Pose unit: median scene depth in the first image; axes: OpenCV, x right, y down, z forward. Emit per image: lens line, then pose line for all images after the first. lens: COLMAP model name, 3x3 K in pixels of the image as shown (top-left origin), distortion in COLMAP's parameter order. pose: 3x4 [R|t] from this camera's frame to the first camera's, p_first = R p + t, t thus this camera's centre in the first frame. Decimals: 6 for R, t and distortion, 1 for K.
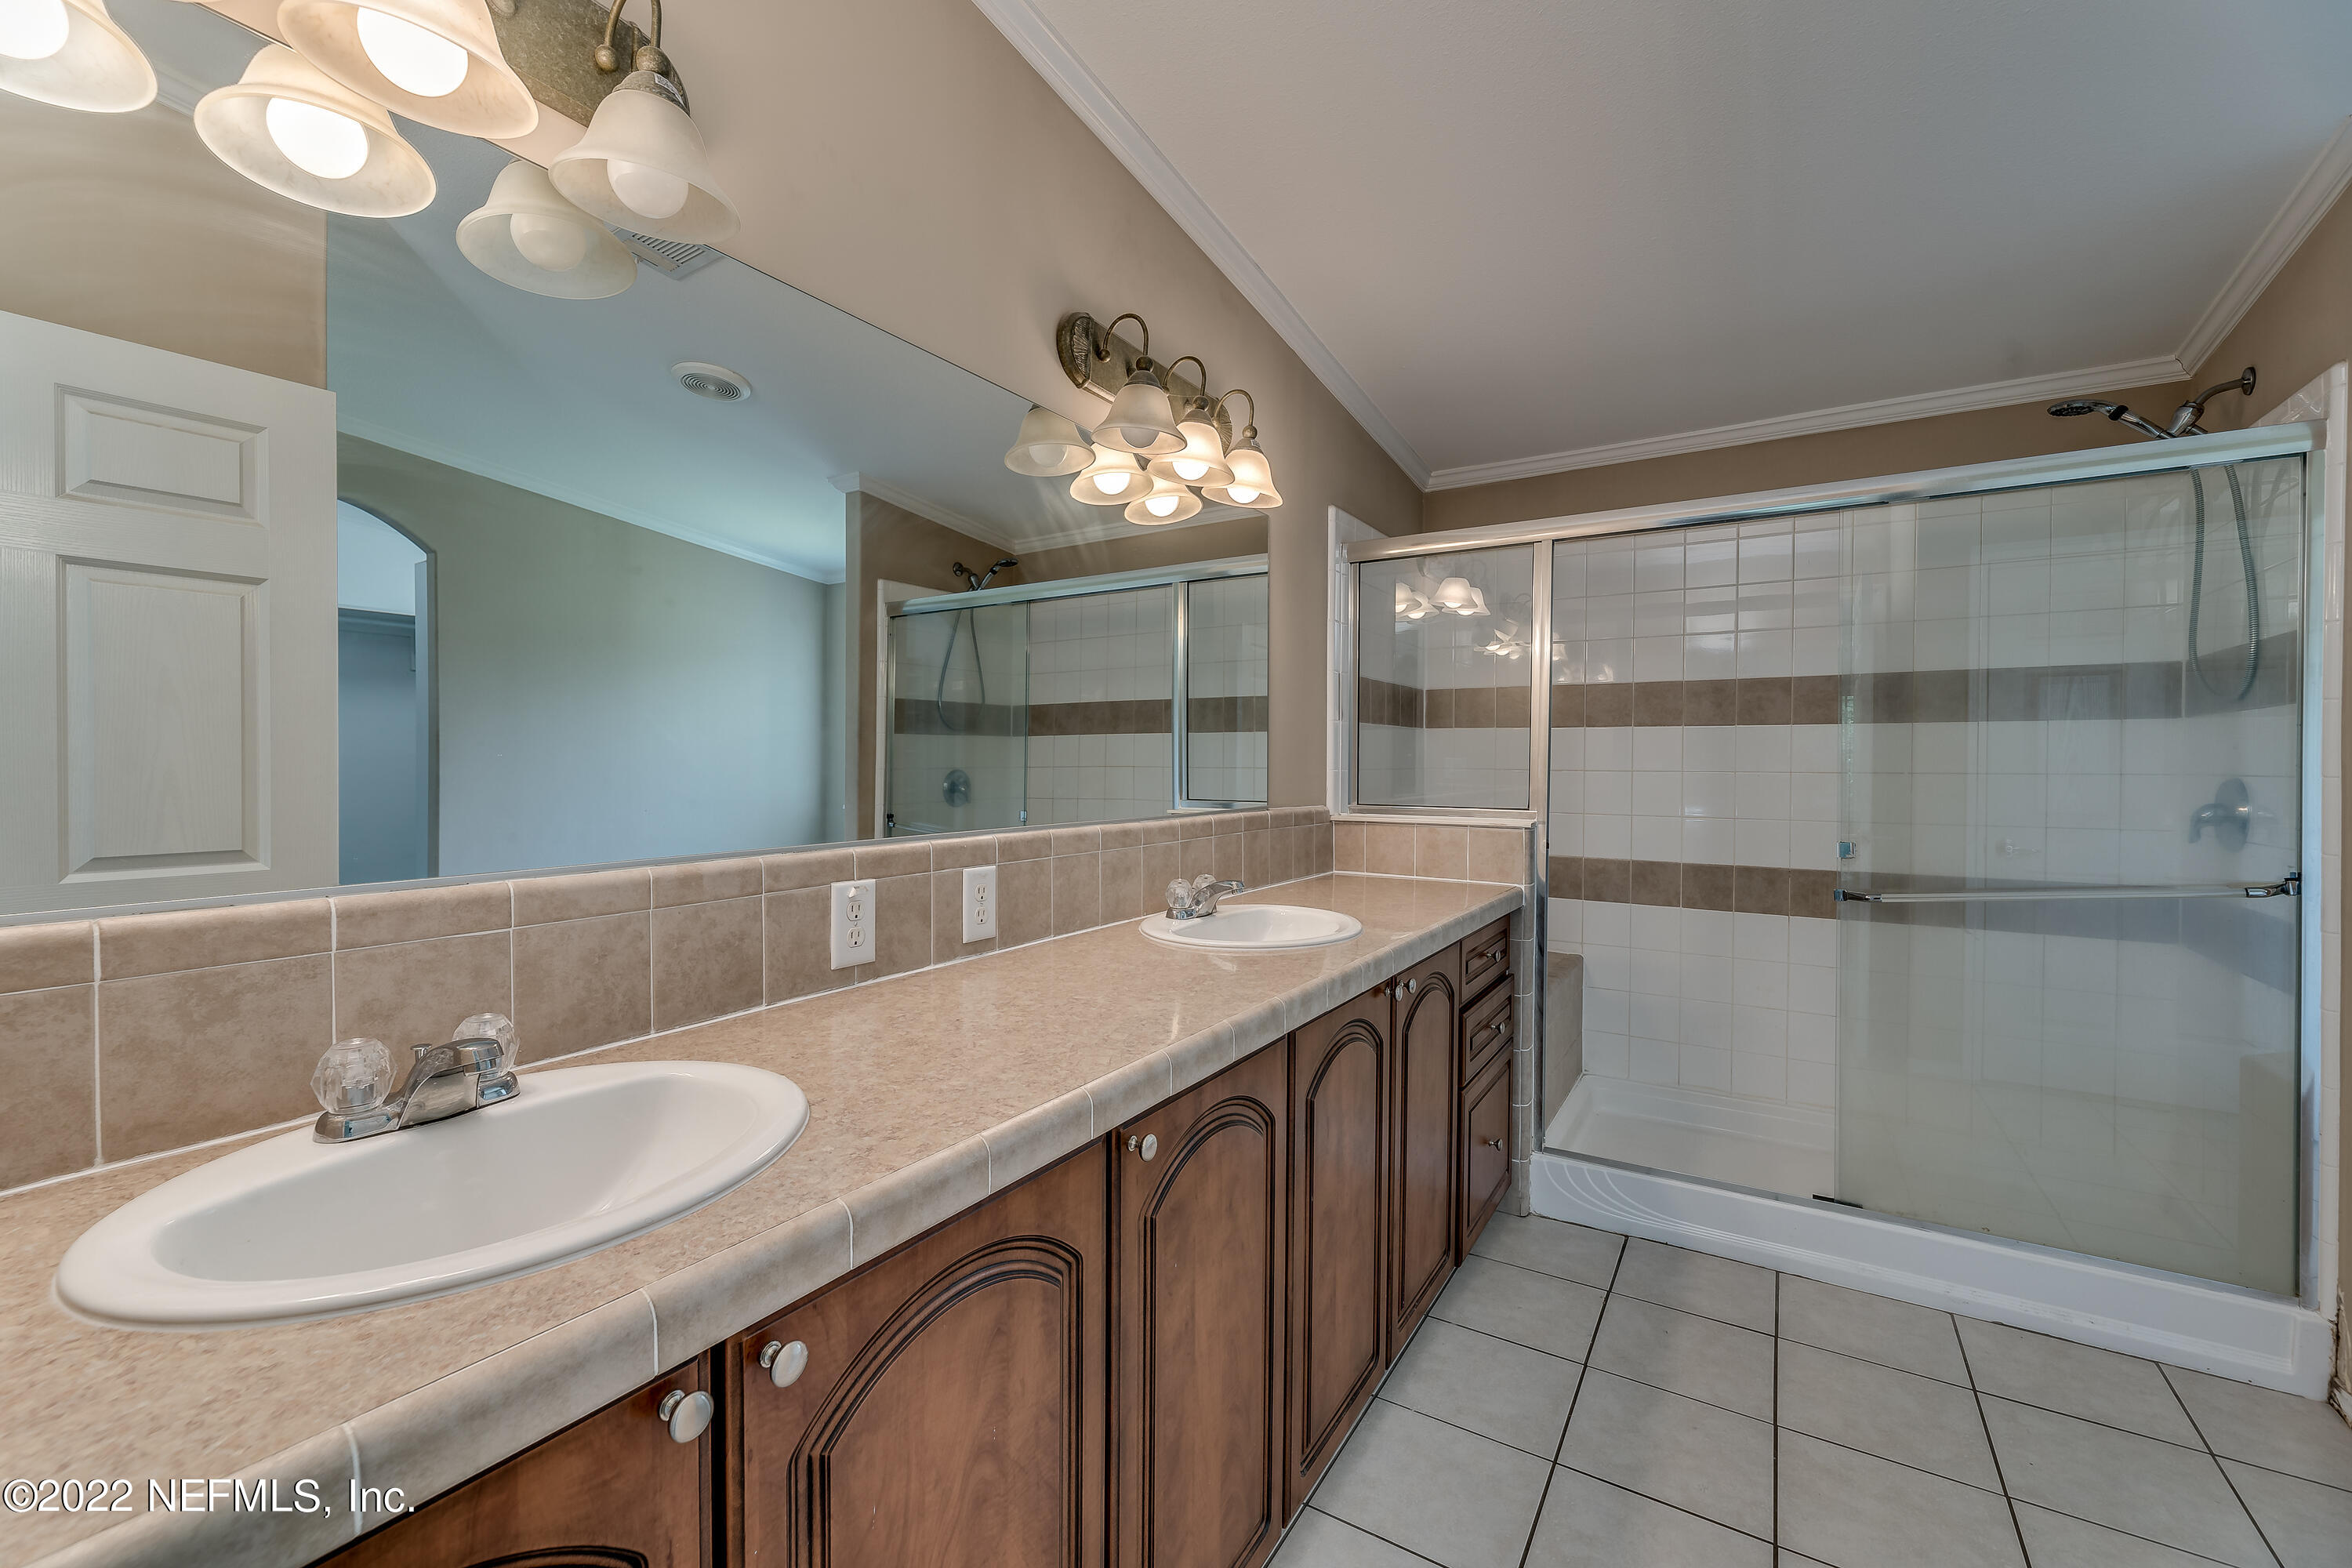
lens RADIAL K [[971.1, 0, 1166.9], [0, 971.1, 775.3], [0, 0, 1]] dist [-0.007051, 0.001338]
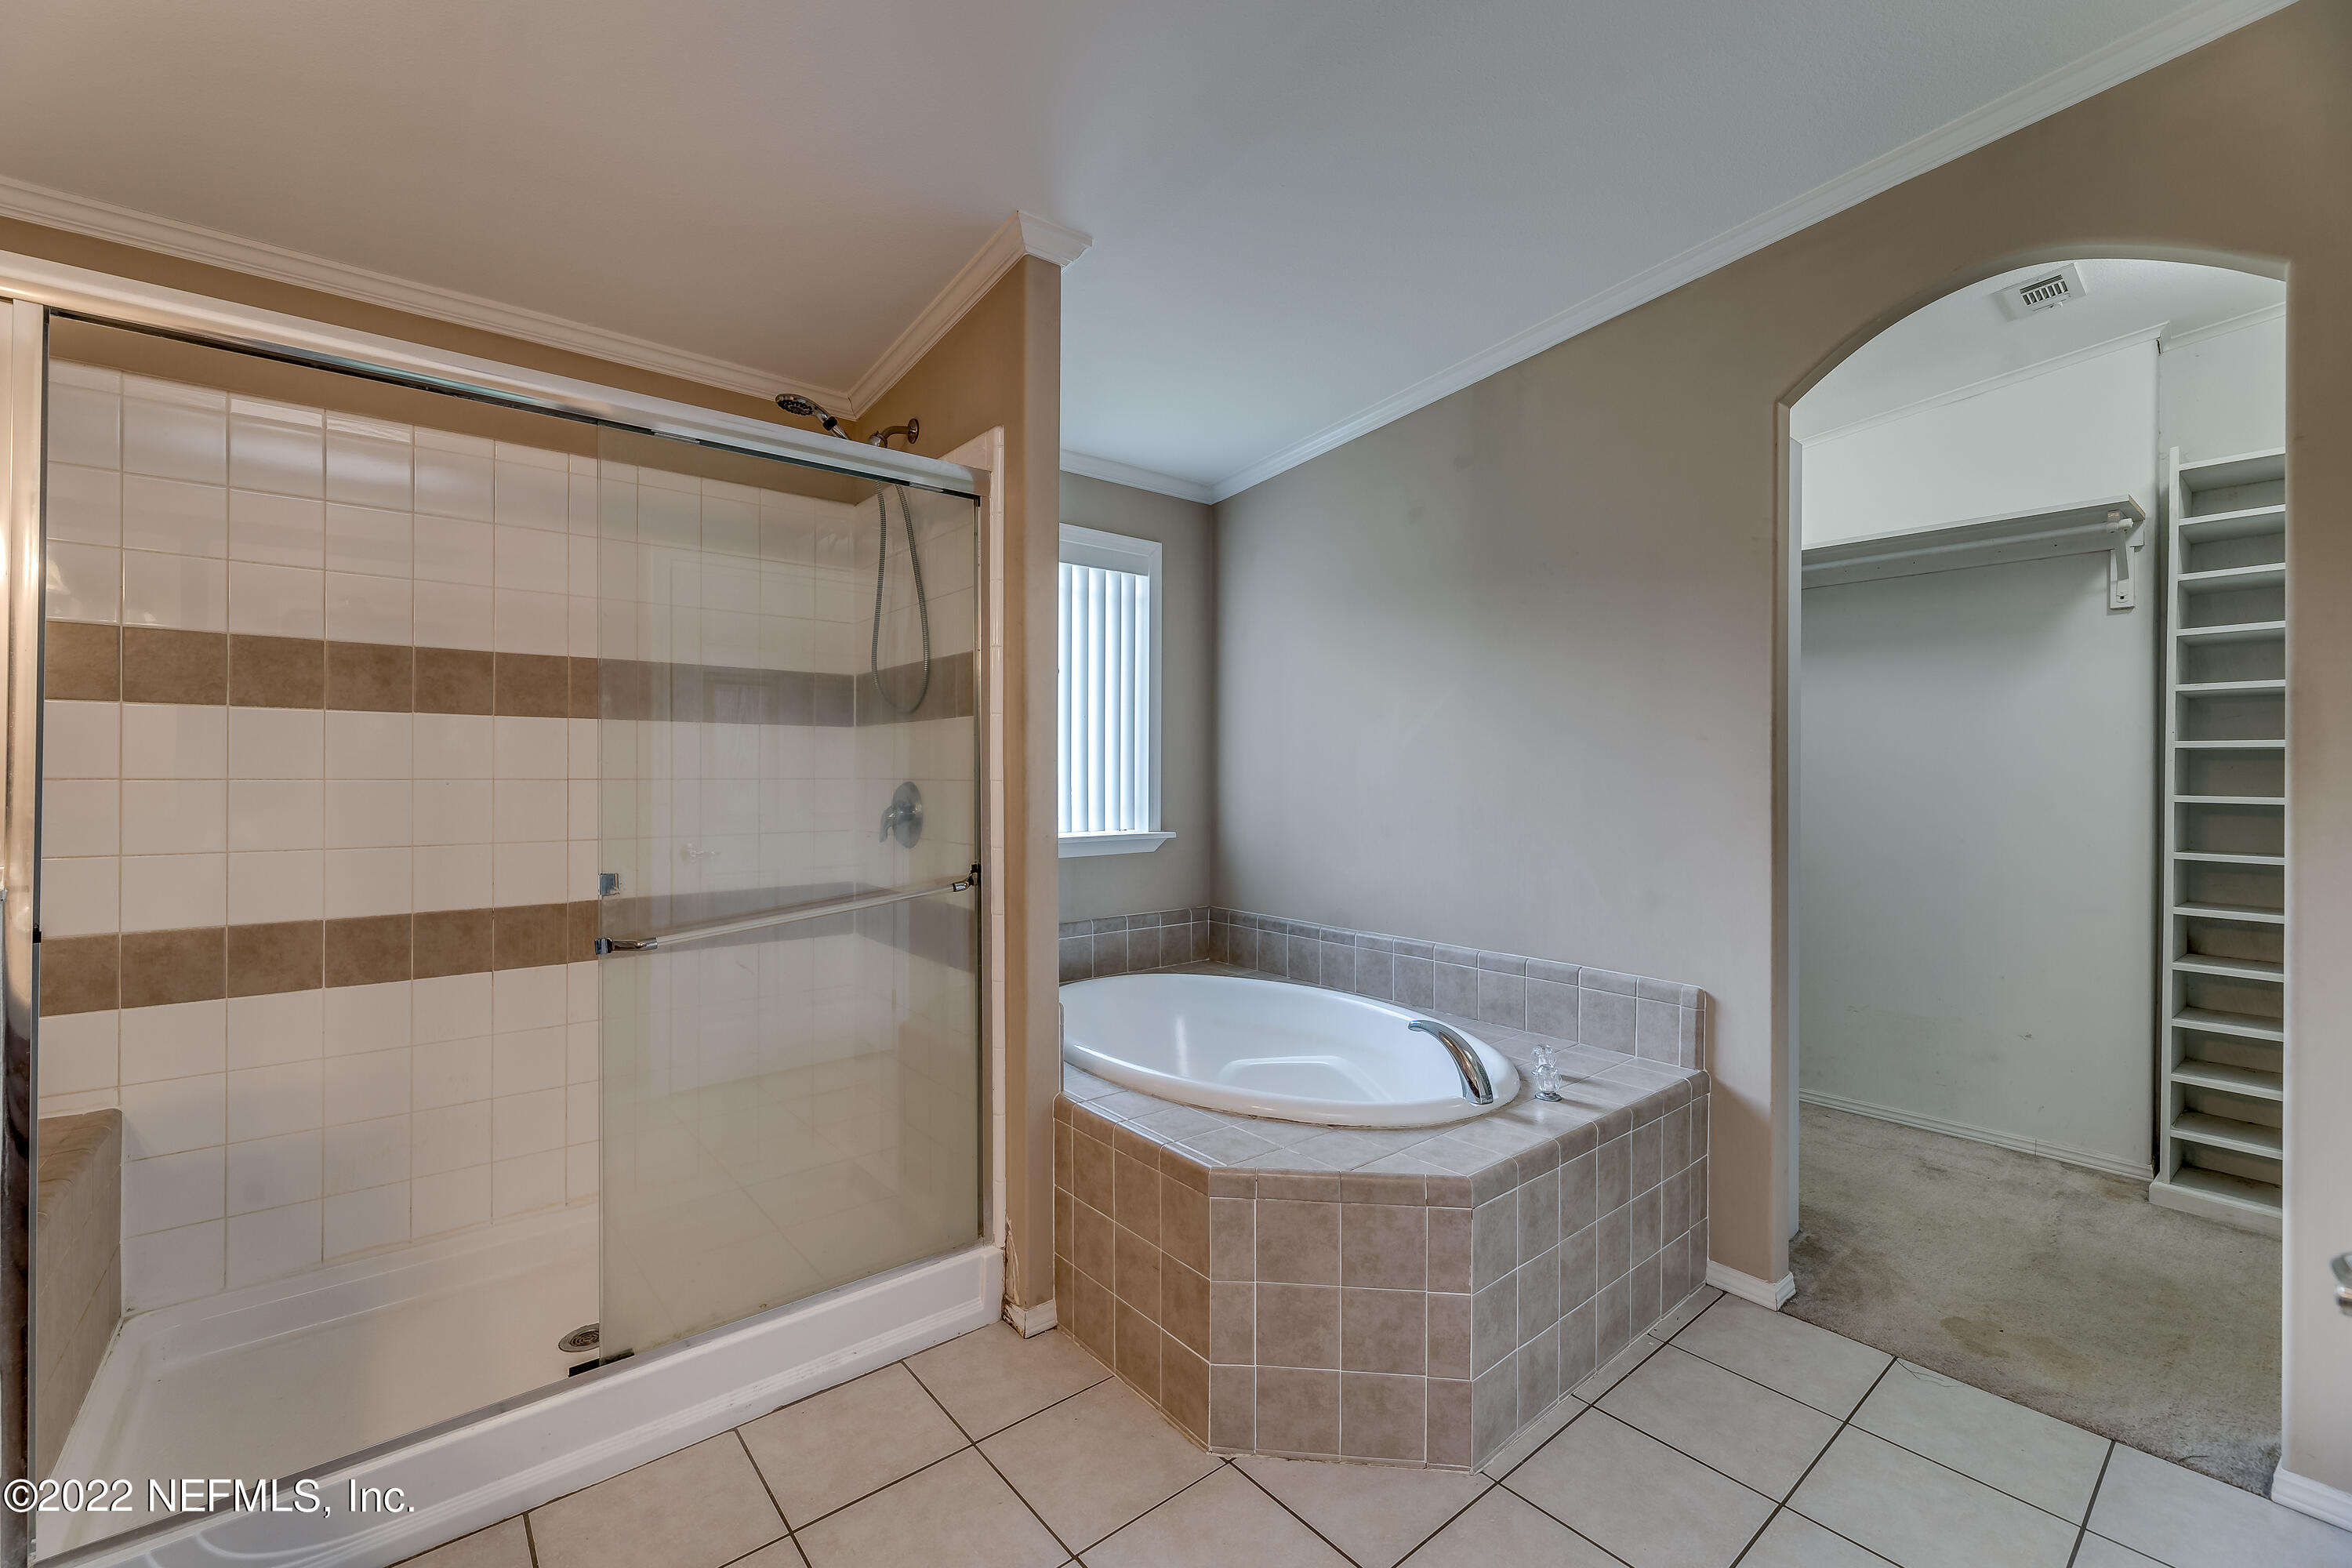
lens RADIAL K [[971.1, 0, 1159.1], [0, 971.1, 767.5], [0, 0, 1]] dist [-0.007051, 0.001338]
pose [[0.316970, -0.003230, 0.948430, 0.117874], [0.007849, 0.999969, 0.000782, -0.009848], [-0.948403, 0.007196, 0.316986, 0.328628]]
